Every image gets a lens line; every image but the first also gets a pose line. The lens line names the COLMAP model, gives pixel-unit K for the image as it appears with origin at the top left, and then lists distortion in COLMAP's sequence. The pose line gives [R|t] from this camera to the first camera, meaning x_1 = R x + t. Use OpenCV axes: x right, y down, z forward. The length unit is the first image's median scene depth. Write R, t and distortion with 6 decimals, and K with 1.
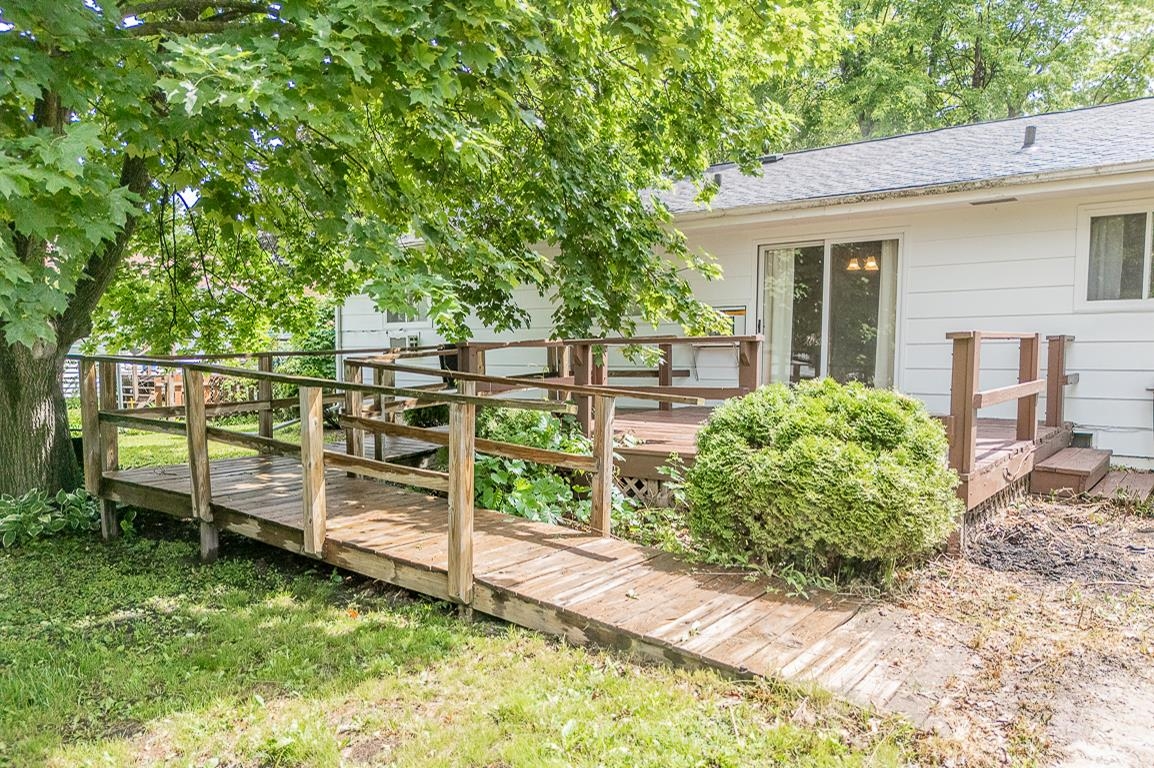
lens RADIAL K [[879.4, 0, 607.2], [0, 879.4, 407.6], [0, 0, 1]] dist [0.094882, -0.114164]
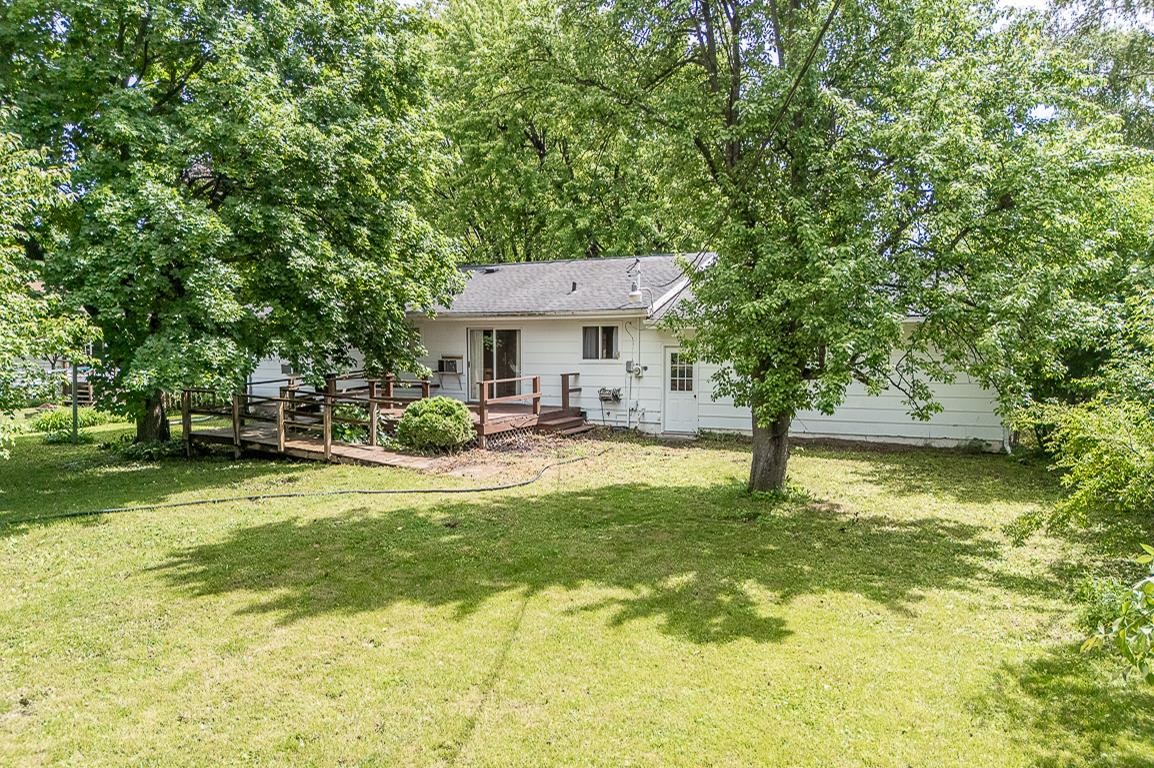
lens RADIAL K [[846.0, 0, 581.1], [0, 846.0, 332.2], [0, 0, 1]] dist [0.093498, -0.101168]
pose [[0.989397, 0.000140, 0.145236, 0.225249], [0.010304, 0.997412, -0.071153, -0.029693], [-0.144870, 0.071895, 0.986835, -1.684635]]
